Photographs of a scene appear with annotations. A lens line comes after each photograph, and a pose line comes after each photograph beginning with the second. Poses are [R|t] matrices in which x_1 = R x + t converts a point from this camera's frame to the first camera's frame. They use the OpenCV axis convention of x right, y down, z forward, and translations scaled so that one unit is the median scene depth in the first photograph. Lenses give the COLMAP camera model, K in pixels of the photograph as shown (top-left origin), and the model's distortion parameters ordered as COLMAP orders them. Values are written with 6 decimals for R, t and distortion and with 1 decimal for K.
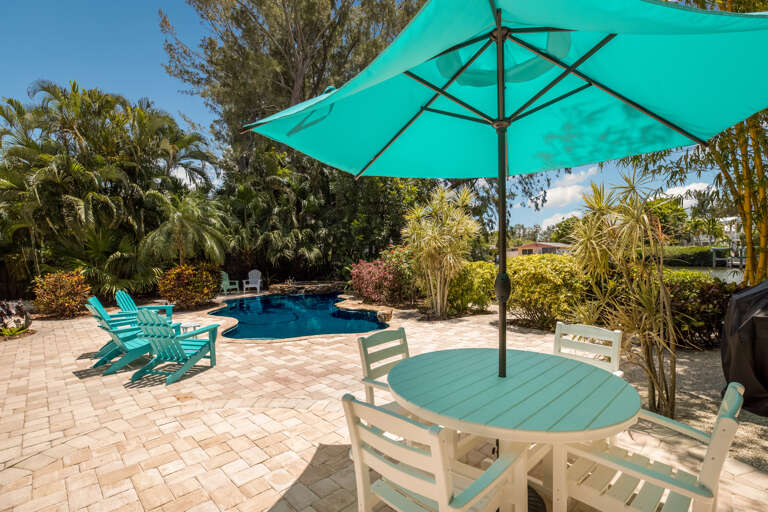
lens RADIAL K [[344.7, 0, 384.0], [0, 344.7, 256.0], [0, 0, 1]] dist [-0.003081, -0.000403]
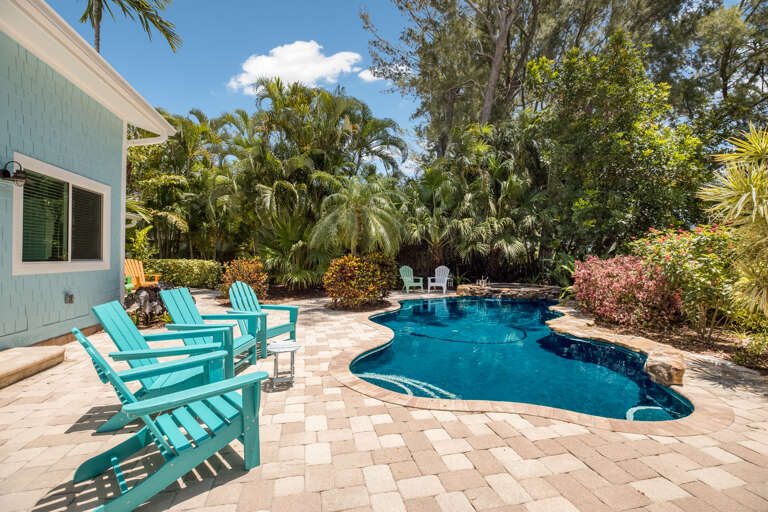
lens RADIAL K [[344.7, 0, 384.0], [0, 344.7, 256.0], [0, 0, 1]] dist [-0.003081, -0.000403]
pose [[0.840768, 0.019672, -0.541039, -0.039122], [-0.019410, 0.999792, 0.006189, 0.014379], [0.541048, 0.005298, 0.840975, 0.226005]]
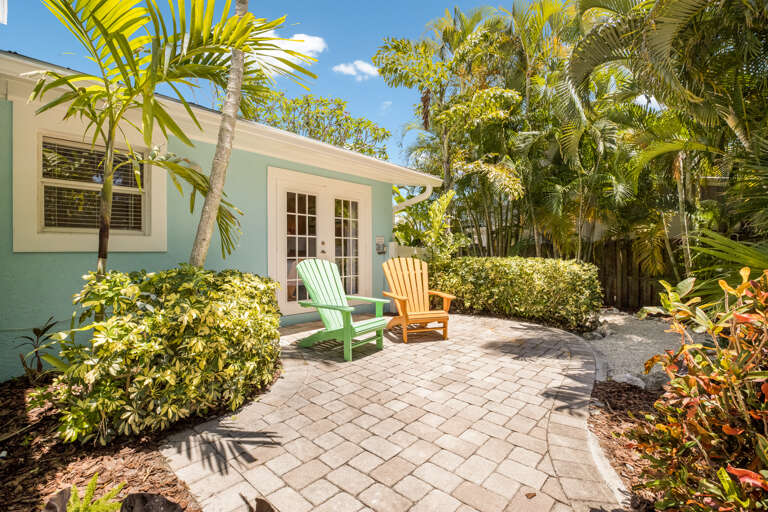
lens RADIAL K [[344.7, 0, 384.0], [0, 344.7, 256.0], [0, 0, 1]] dist [-0.003081, -0.000403]
pose [[0.038015, 0.027133, -0.998909, -0.461741], [0.004993, 0.999614, 0.027342, 0.022373], [0.999265, -0.006027, 0.037865, 0.472368]]
